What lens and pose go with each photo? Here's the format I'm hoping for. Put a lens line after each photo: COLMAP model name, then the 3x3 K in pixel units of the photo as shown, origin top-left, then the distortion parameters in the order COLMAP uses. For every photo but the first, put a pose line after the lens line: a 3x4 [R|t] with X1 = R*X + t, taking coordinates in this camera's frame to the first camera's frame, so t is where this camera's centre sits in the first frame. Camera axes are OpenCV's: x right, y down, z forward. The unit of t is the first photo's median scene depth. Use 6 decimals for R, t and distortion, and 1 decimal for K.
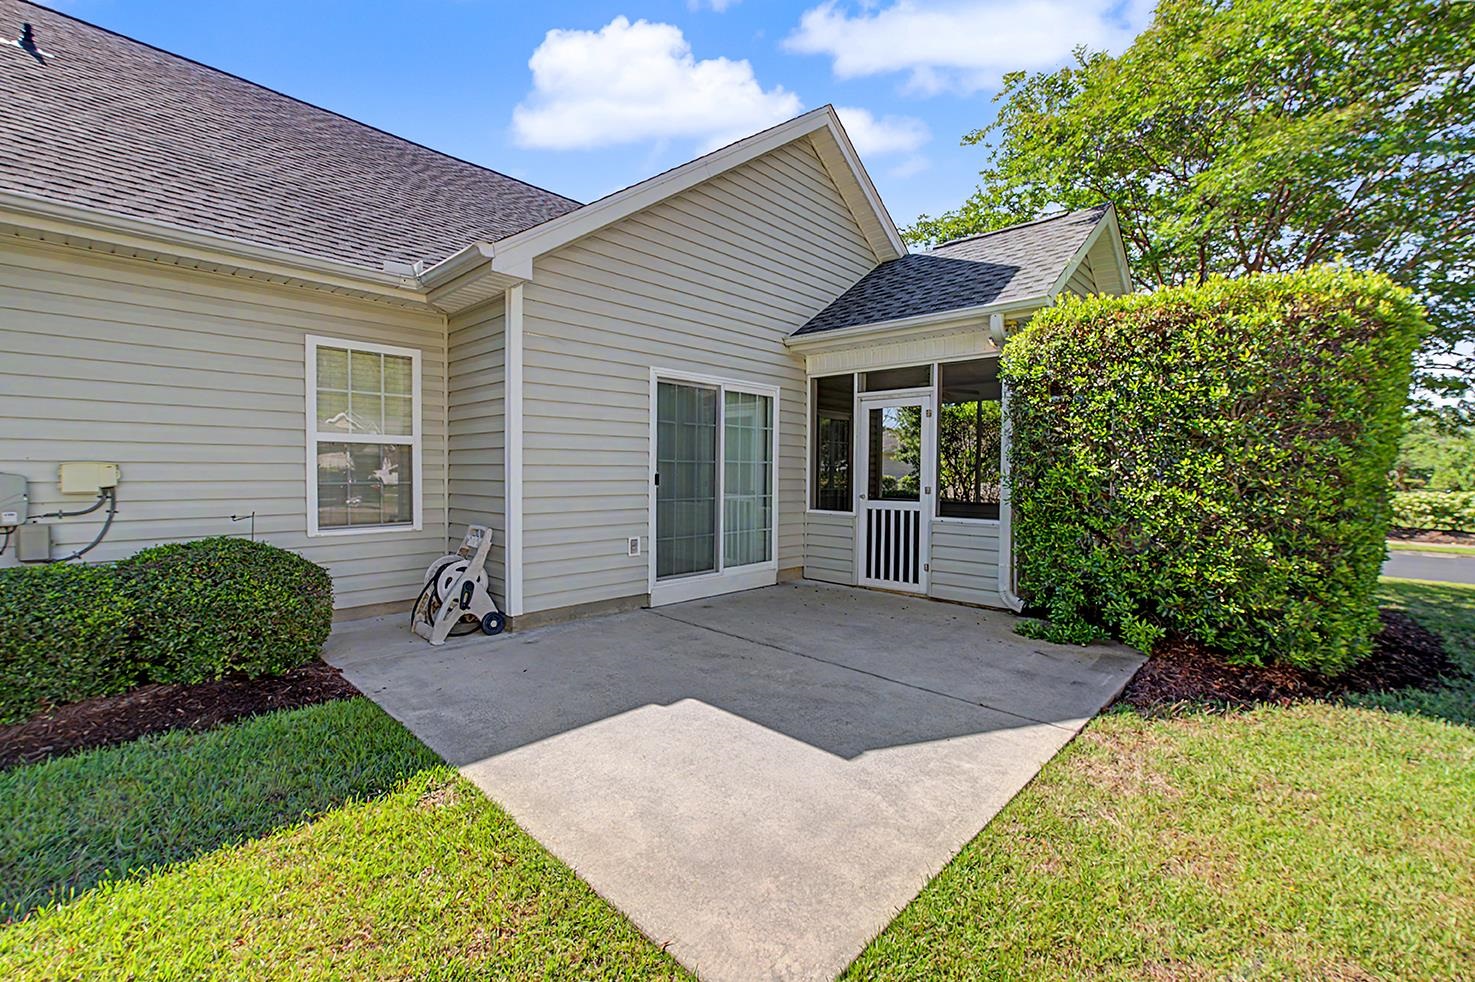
lens RADIAL K [[628.0, 0, 737.2], [0, 628.0, 482.7], [0, 0, 1]] dist [-0.000659, -0.000082]
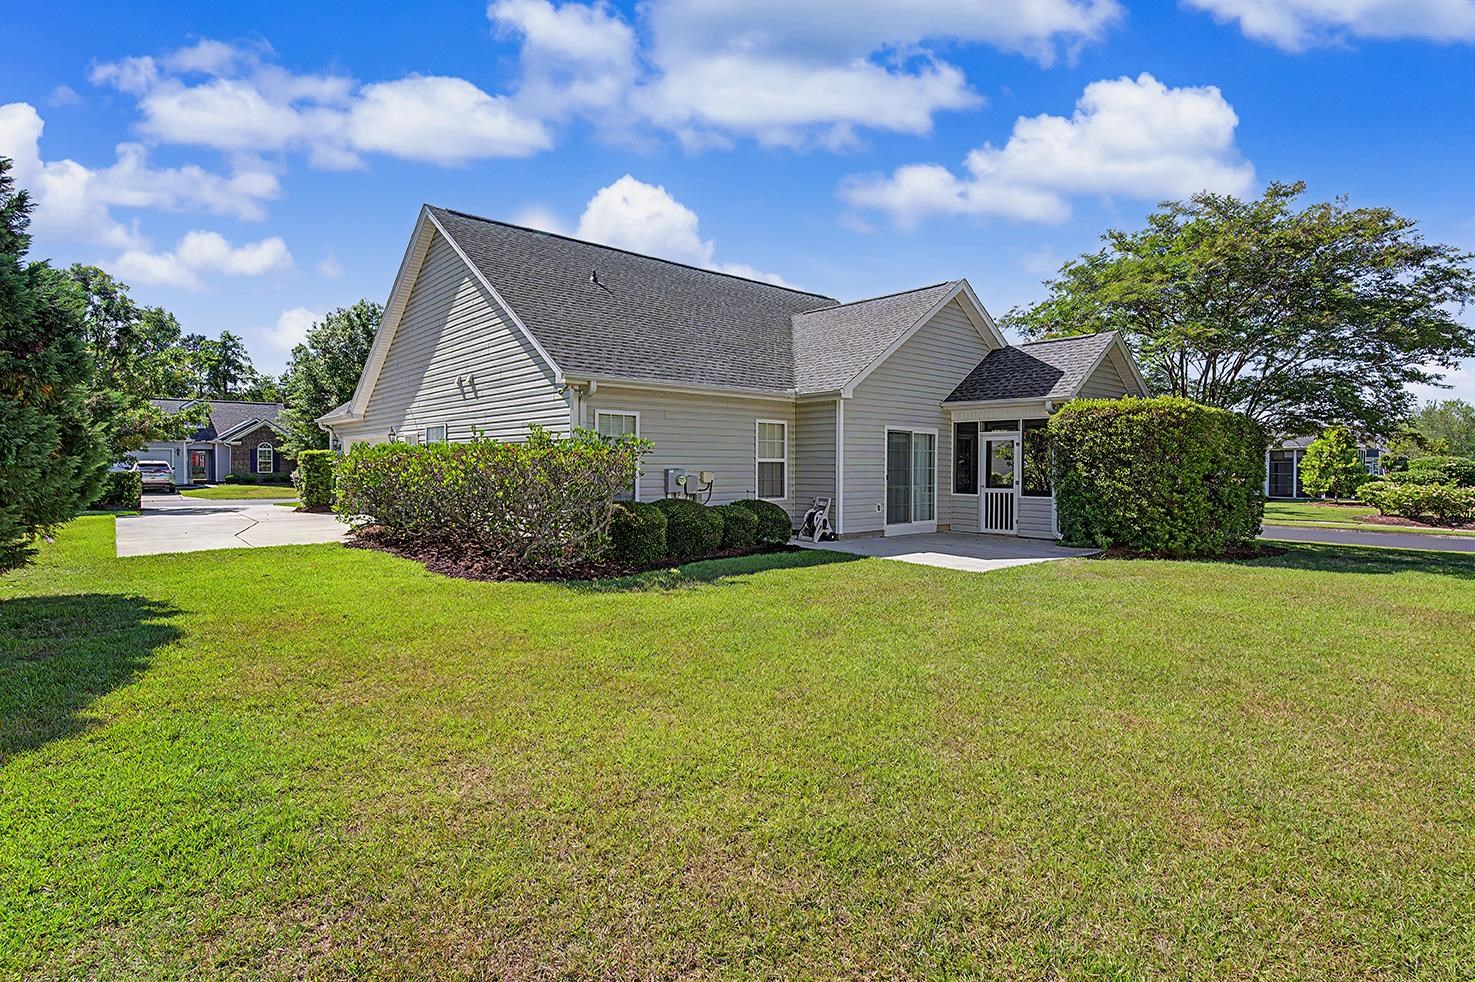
lens RADIAL K [[734.5, 0, 742.5], [0, 734.5, 467.5], [0, 0, 1]] dist [-0.000998, -0.000529]
pose [[0.996408, -0.002578, -0.084647, -0.375760], [0.001347, 0.999893, -0.014595, -0.002924], [0.084675, 0.014429, 0.996304, -1.425427]]
